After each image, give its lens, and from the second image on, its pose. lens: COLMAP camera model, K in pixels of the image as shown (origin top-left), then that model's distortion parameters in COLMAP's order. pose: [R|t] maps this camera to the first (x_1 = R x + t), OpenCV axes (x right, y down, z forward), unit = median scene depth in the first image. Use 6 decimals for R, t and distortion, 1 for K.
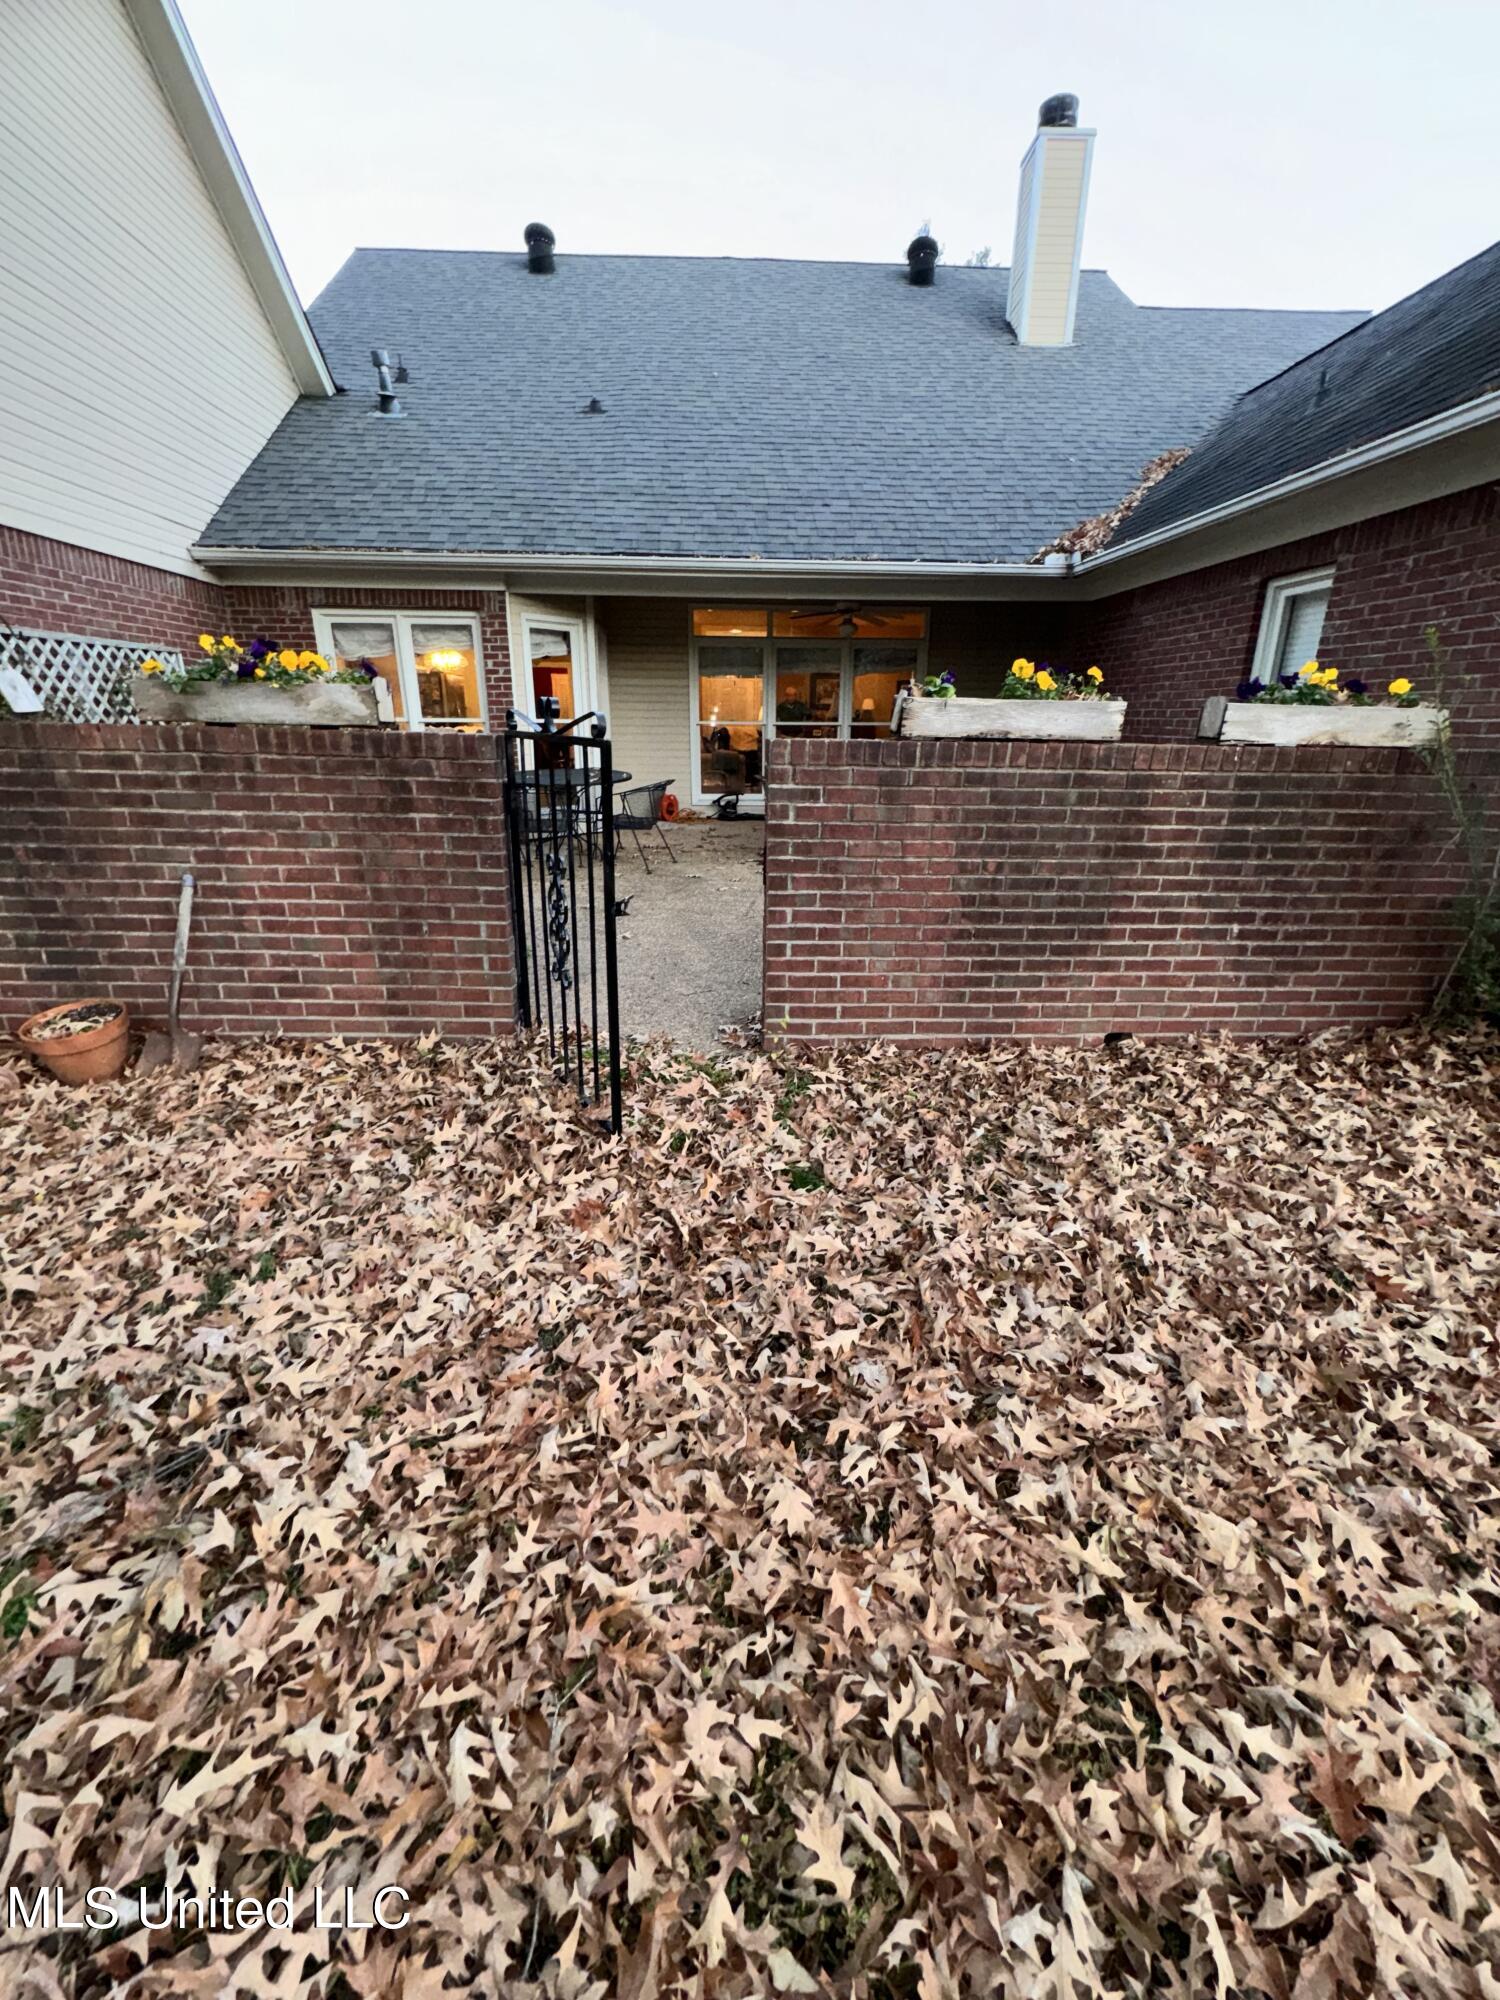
lens RADIAL K [[797.4, 0, 747.8], [0, 797.4, 998.9], [0, 0, 1]] dist [-0.002660, 0.000858]
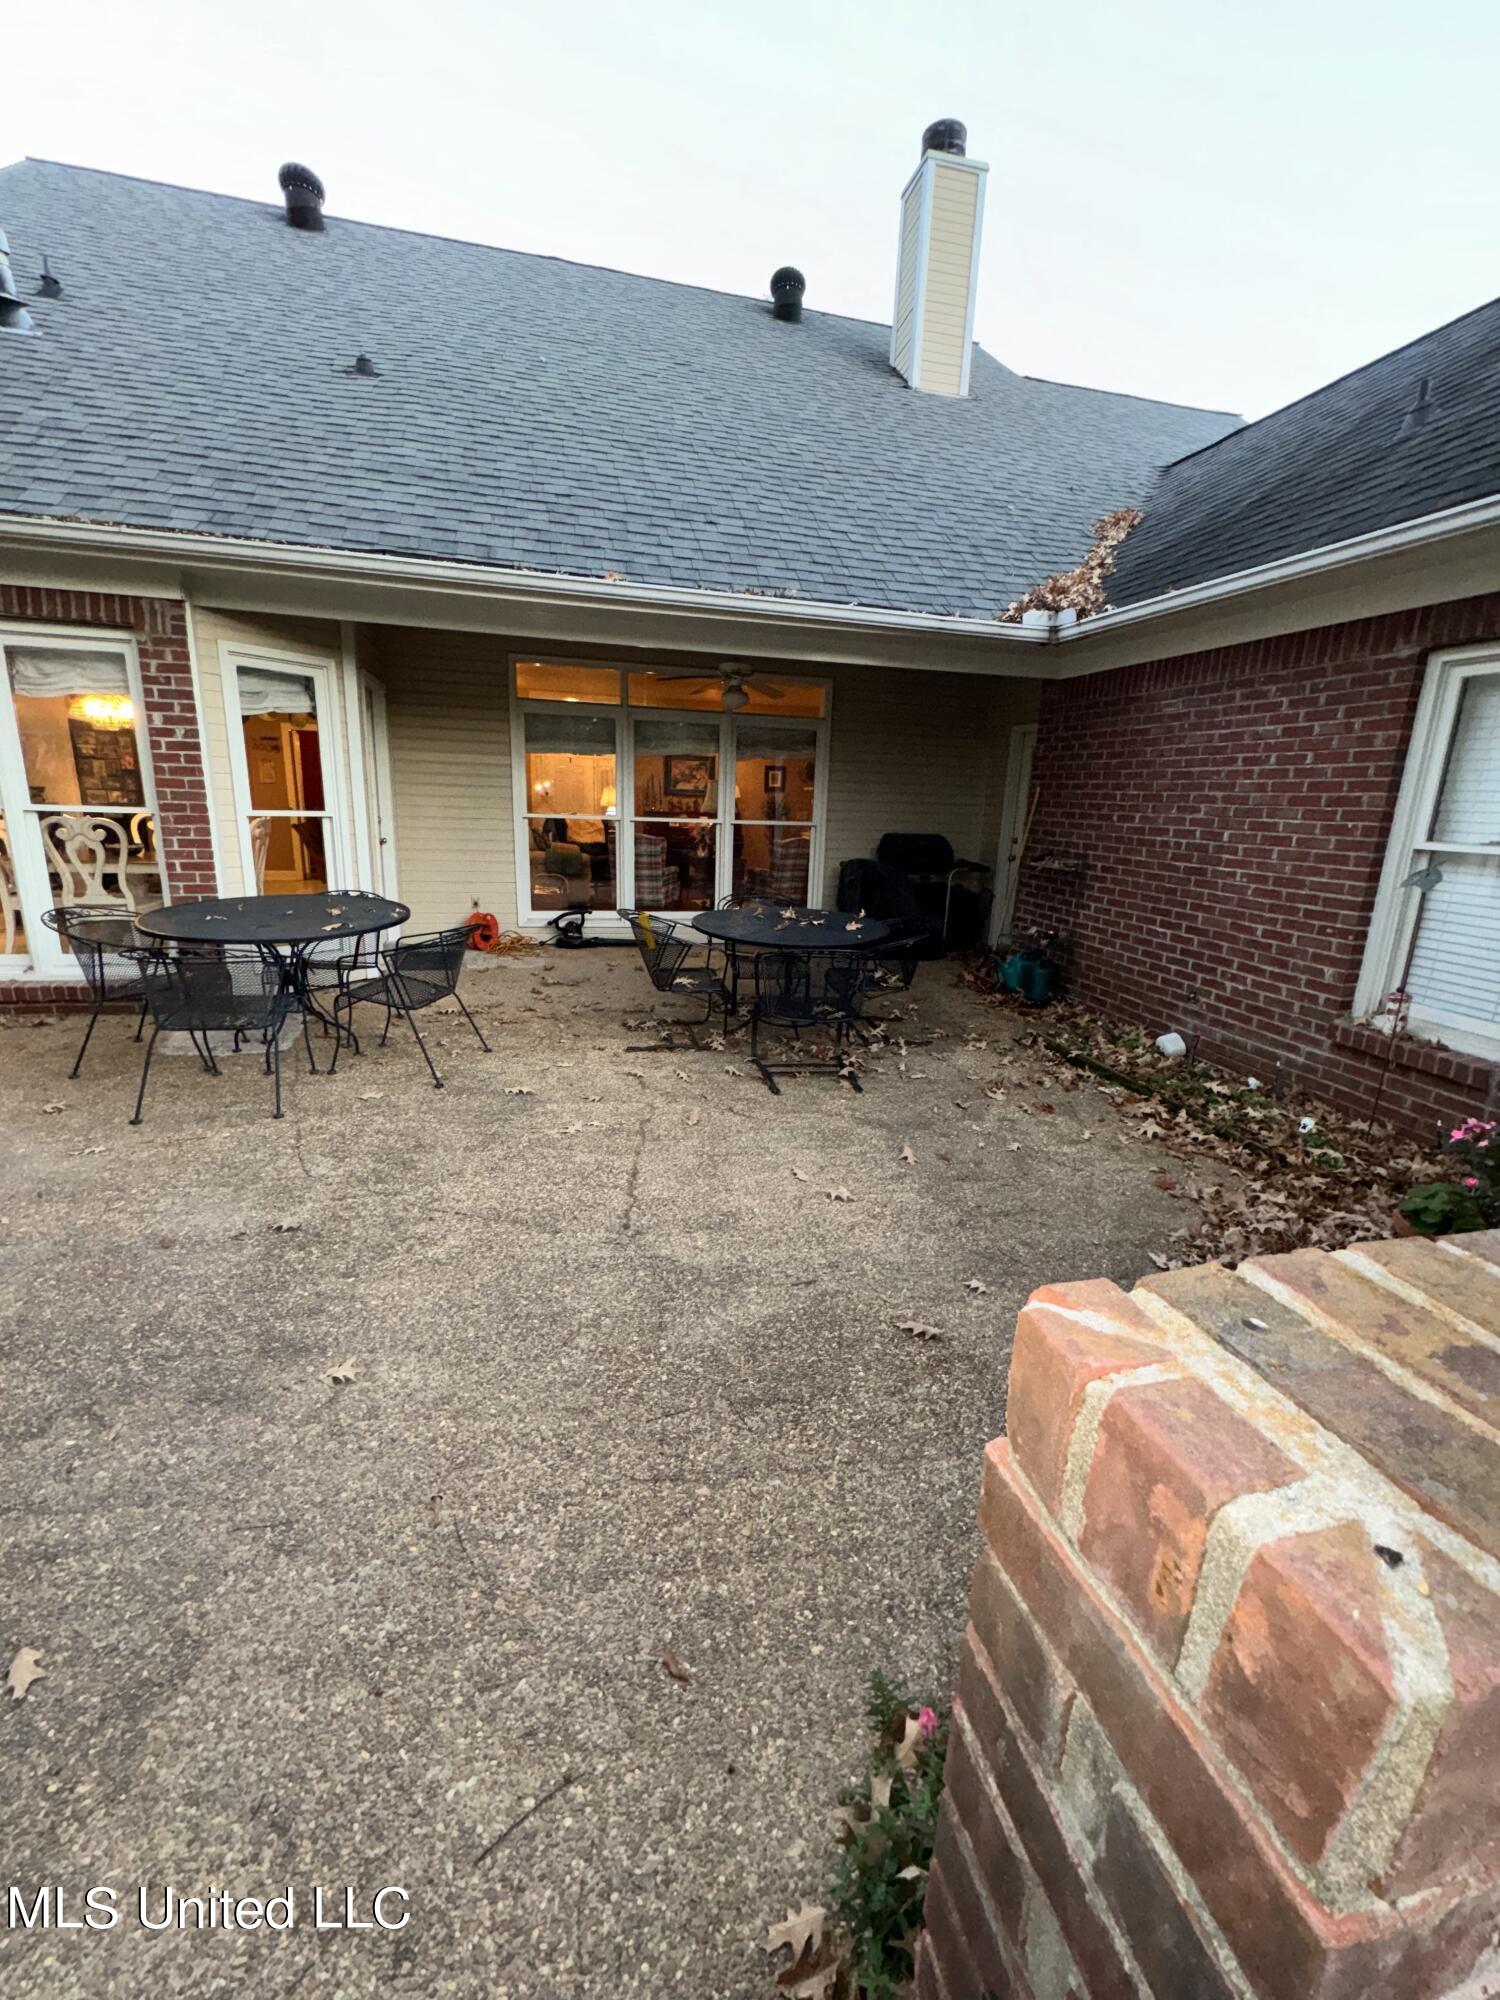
lens RADIAL K [[797.4, 0, 750.2], [0, 797.4, 999.3], [0, 0, 1]] dist [-0.002660, 0.000858]
pose [[0.978602, -0.020349, 0.204754, -0.043661], [0.037886, 0.995904, -0.082094, -0.341467], [-0.202244, 0.088094, 0.975365, 0.814796]]
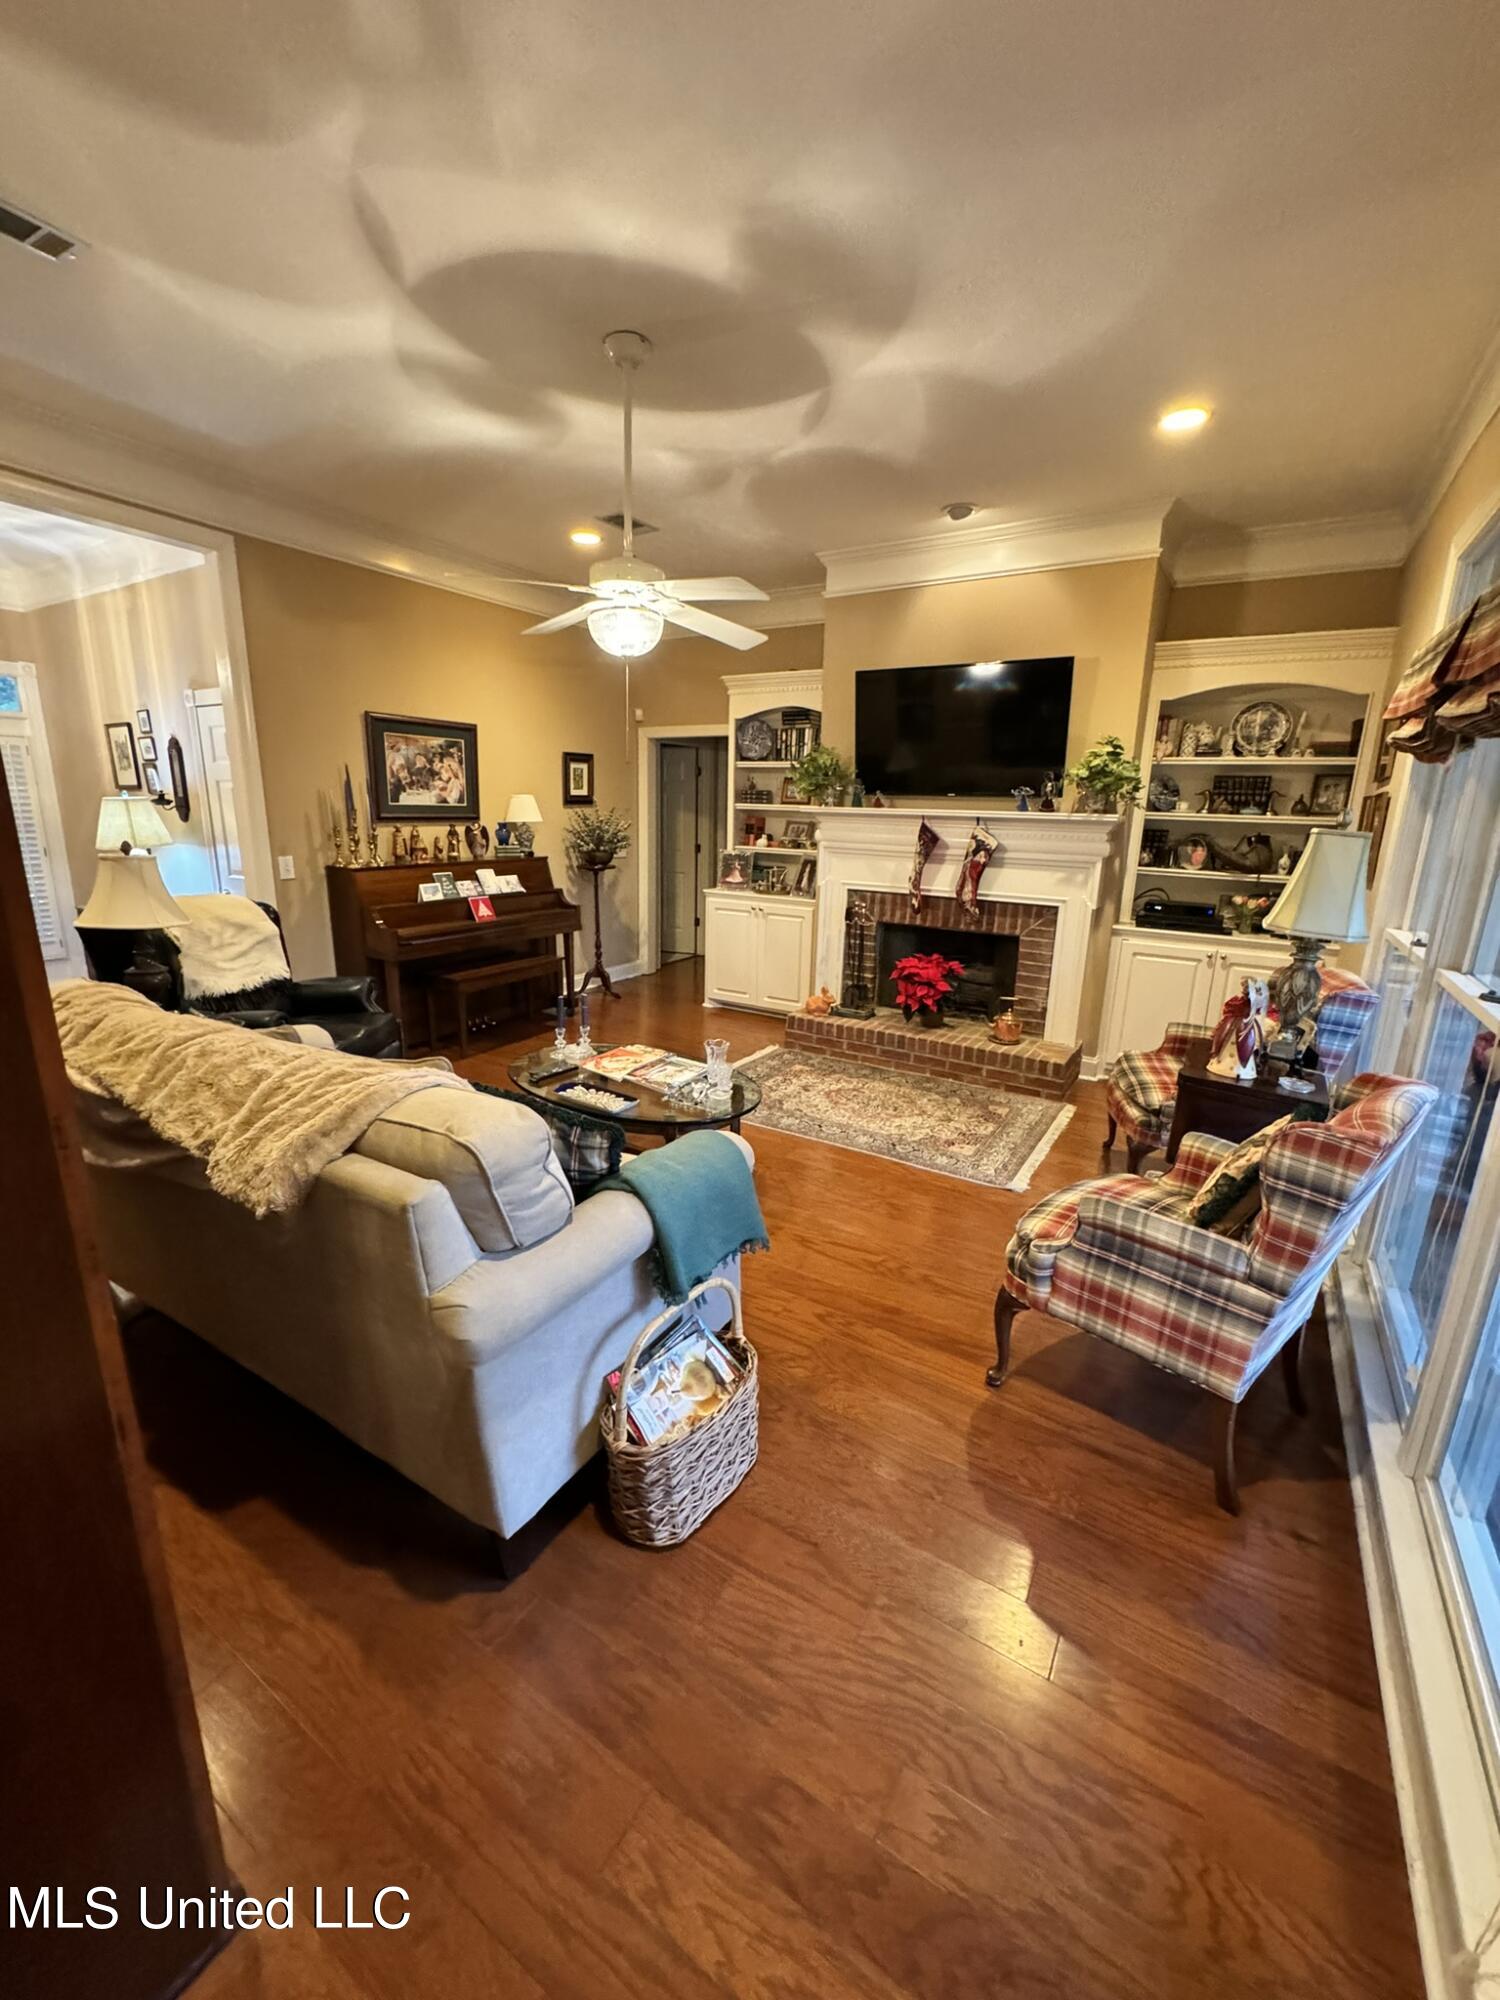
lens RADIAL K [[797.4, 0, 746.1], [0, 797.4, 1000.0], [0, 0, 1]] dist [-0.002660, 0.000858]
pose [[0.563015, -0.187649, 0.804862, -0.506607], [0.246212, 0.967744, 0.053394, -1.205509], [-0.788920, 0.168104, 0.591055, 3.099337]]
